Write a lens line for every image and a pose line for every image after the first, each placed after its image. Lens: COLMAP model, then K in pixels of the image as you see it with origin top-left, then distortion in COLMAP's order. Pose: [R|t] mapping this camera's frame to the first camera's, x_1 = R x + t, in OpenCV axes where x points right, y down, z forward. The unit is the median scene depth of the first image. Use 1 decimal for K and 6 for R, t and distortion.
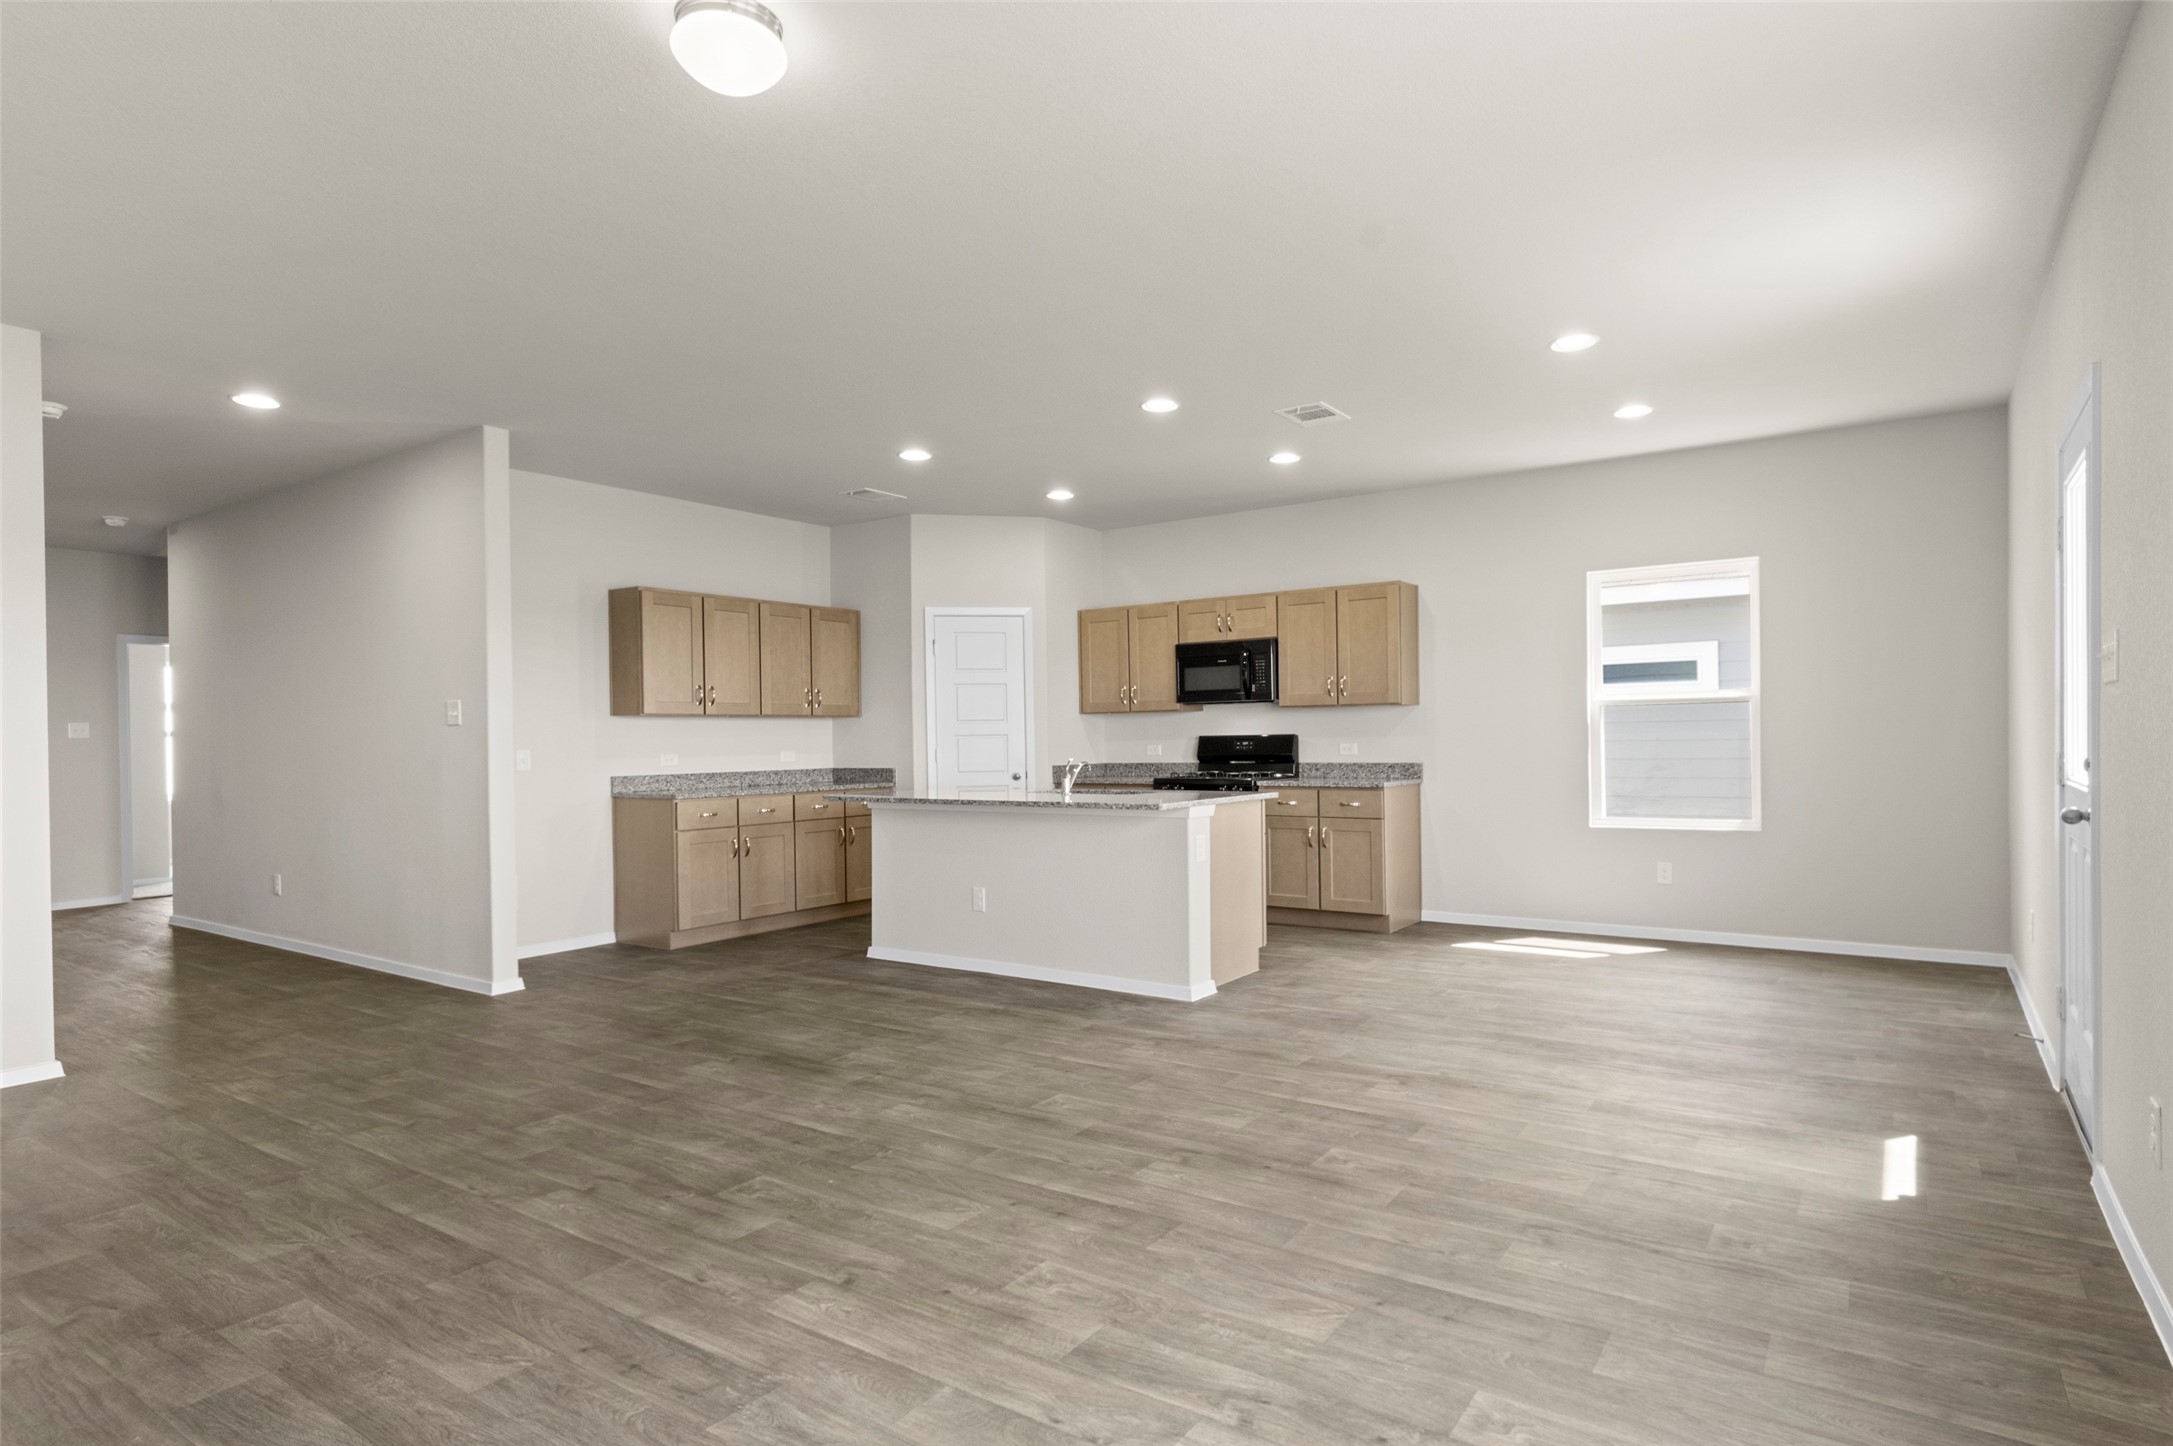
lens RADIAL K [[1147.2, 0, 1144.4], [0, 1147.2, 745.9], [0, 0, 1]] dist [0.004778, -0.001300]
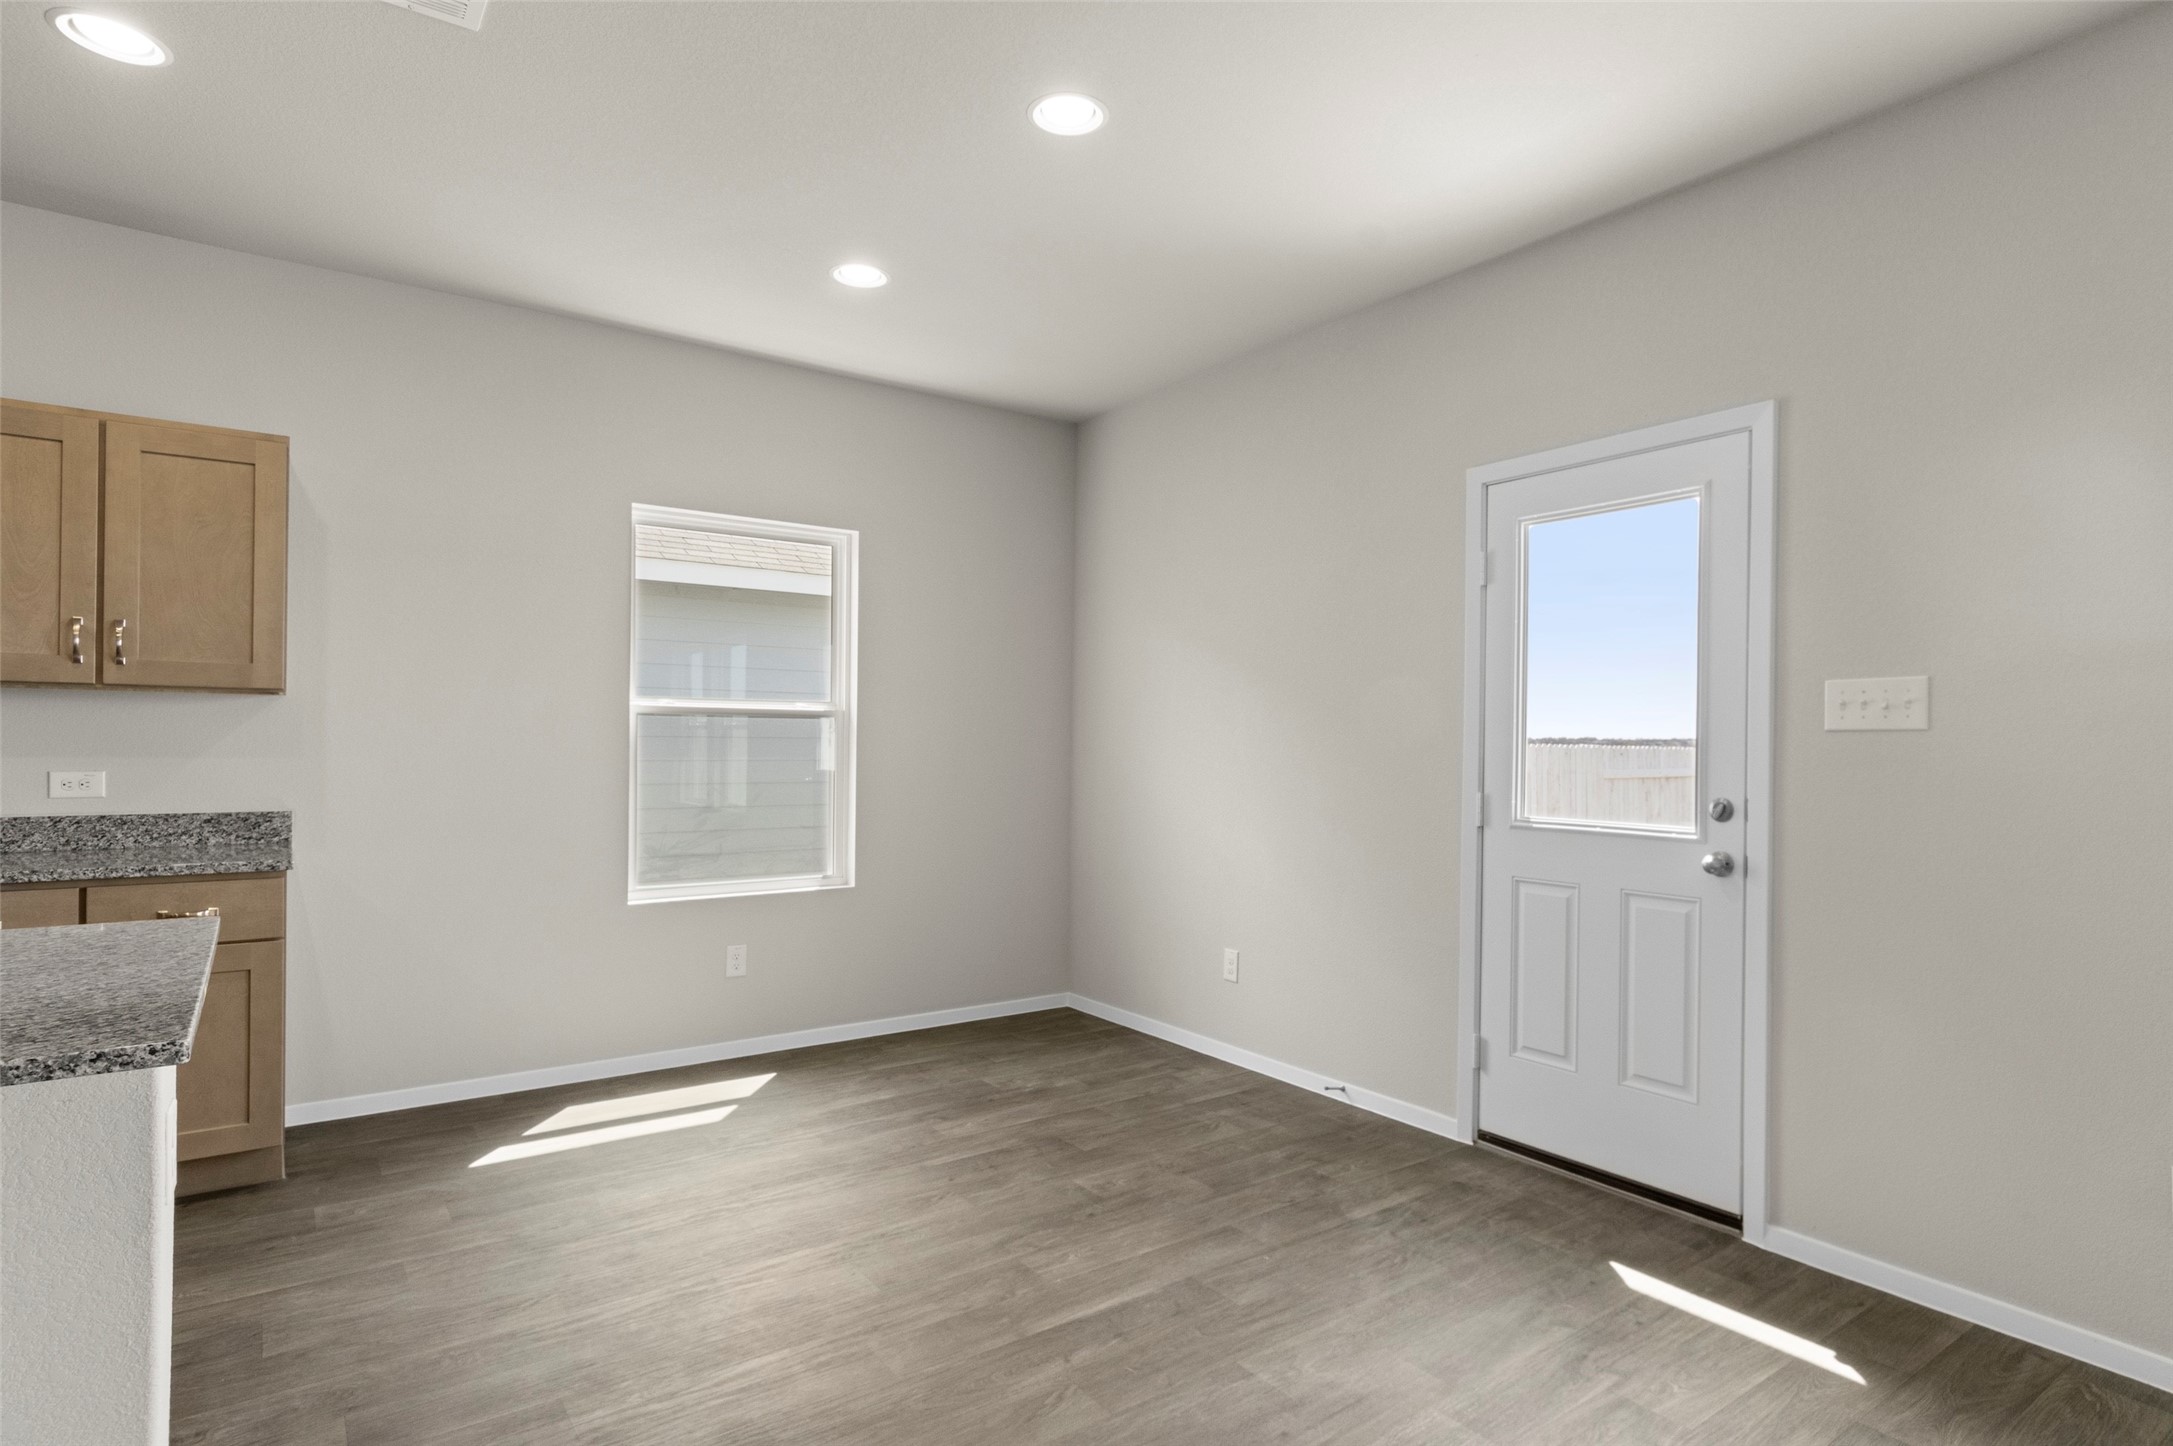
lens RADIAL K [[1147.2, 0, 1140.9], [0, 1147.2, 738.8], [0, 0, 1]] dist [0.004778, -0.001300]
pose [[0.332764, 0.022506, 0.942742, -0.115810], [-0.007970, 0.999747, -0.021054, -0.009725], [-0.942977, -0.000507, 0.332859, 0.509329]]
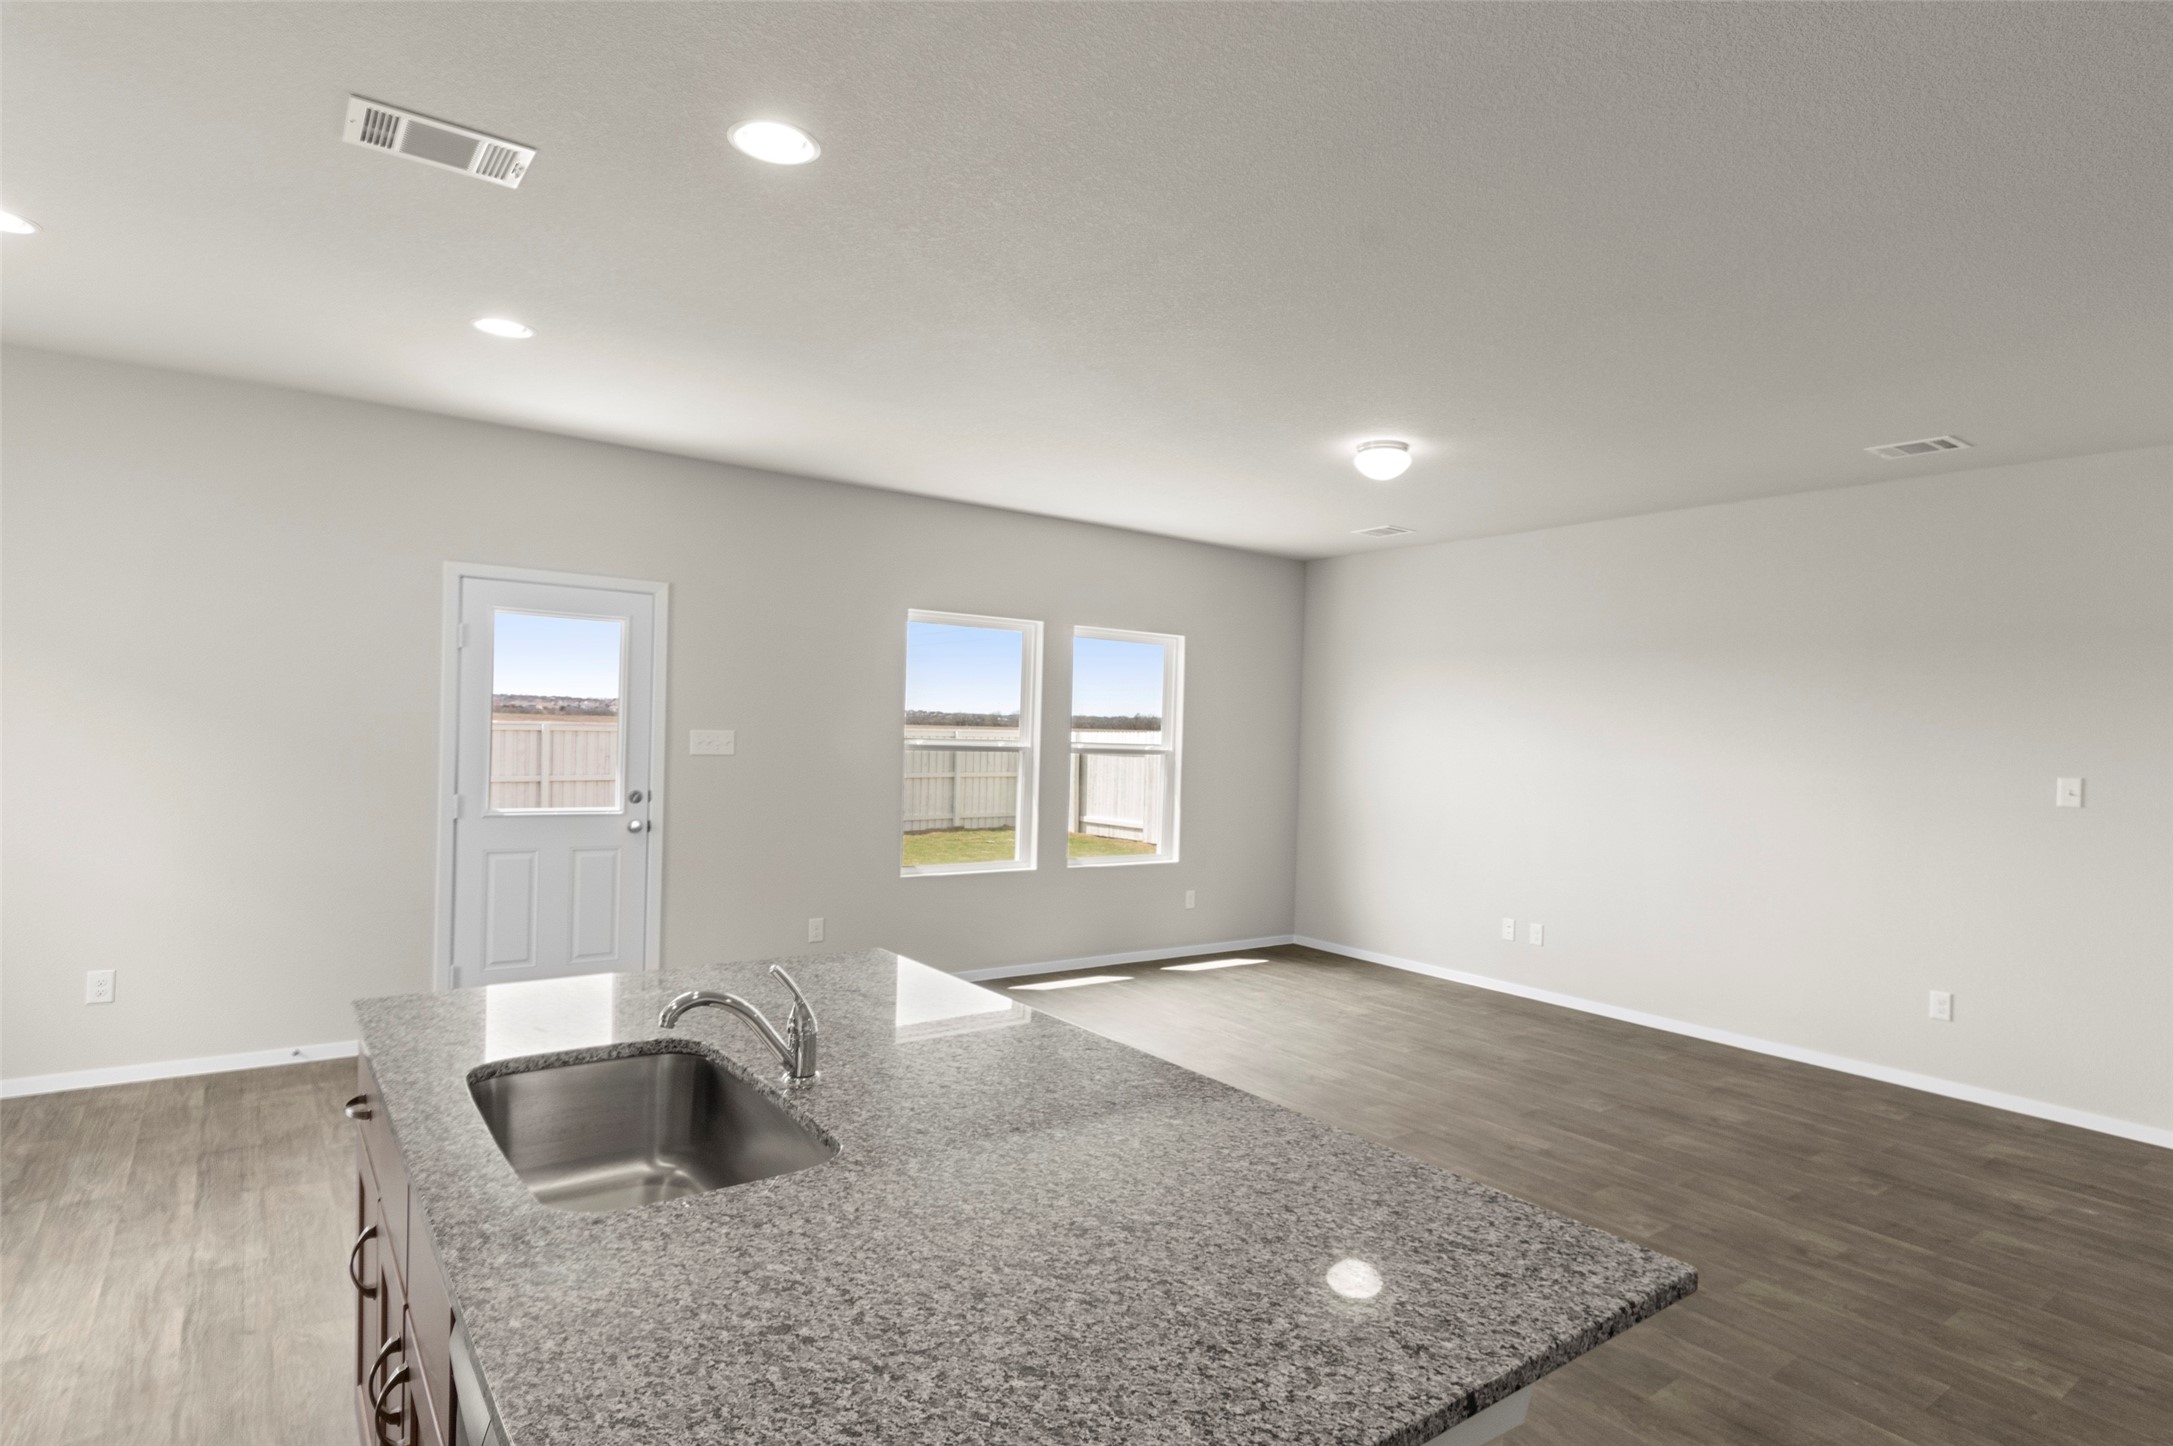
lens RADIAL K [[1147.2, 0, 1133.1], [0, 1147.2, 746.8], [0, 0, 1]] dist [0.004778, -0.001300]
pose [[-0.945321, -0.020406, 0.325503, -0.220285], [-0.016065, 0.999743, 0.016018, -0.046874], [-0.325746, 0.009912, -0.945405, 1.089133]]
